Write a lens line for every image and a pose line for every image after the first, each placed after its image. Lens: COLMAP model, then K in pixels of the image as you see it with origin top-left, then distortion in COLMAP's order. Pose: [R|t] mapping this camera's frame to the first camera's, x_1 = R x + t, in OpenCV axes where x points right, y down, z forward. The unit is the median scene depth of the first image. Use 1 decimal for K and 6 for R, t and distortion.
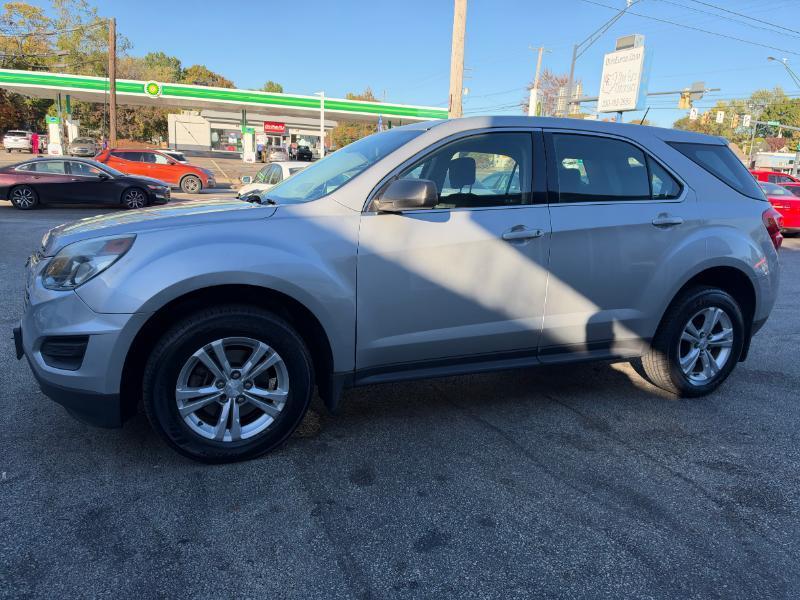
lens RADIAL K [[579.3, 0, 400.0], [0, 579.3, 300.0], [0, 0, 1]] dist [0.062398, -0.129229]
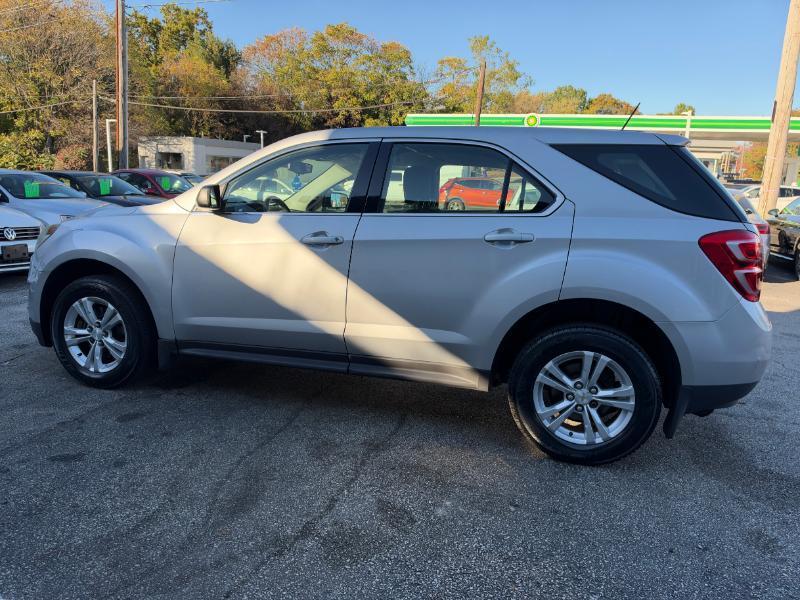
lens RADIAL K [[579.3, 0, 400.0], [0, 579.3, 300.0], [0, 0, 1]] dist [0.062398, -0.129229]
pose [[0.792646, 0.110452, -0.599594, 0.845795], [-0.136775, 0.990601, 0.001668, -0.023949], [0.594143, 0.080687, 0.800303, 0.231064]]
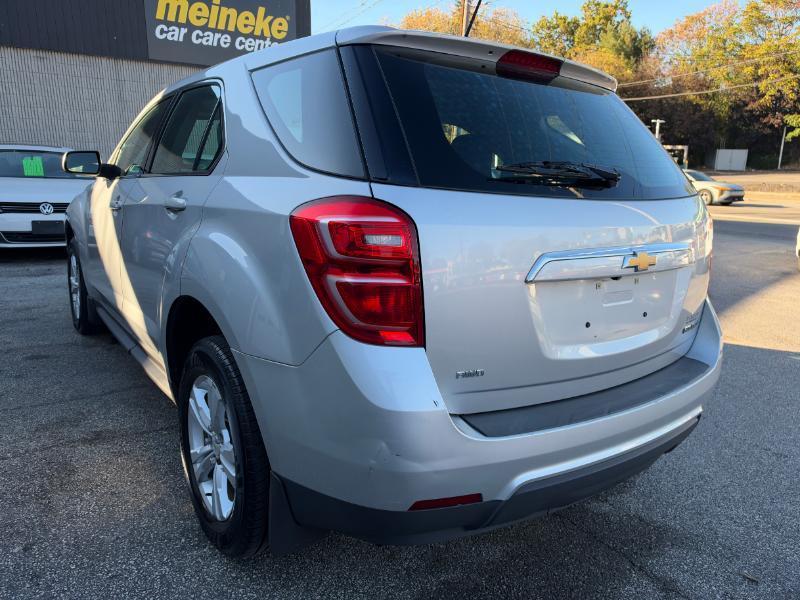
lens RADIAL K [[588.0, 0, 396.4], [0, 588.0, 294.9], [0, 0, 1]] dist [-0.014719, 0.003096]
pose [[0.238159, 0.178063, -0.954764, 1.126201], [-0.224884, 0.966444, 0.124146, -0.168727], [0.944832, 0.185145, 0.270211, 1.047191]]
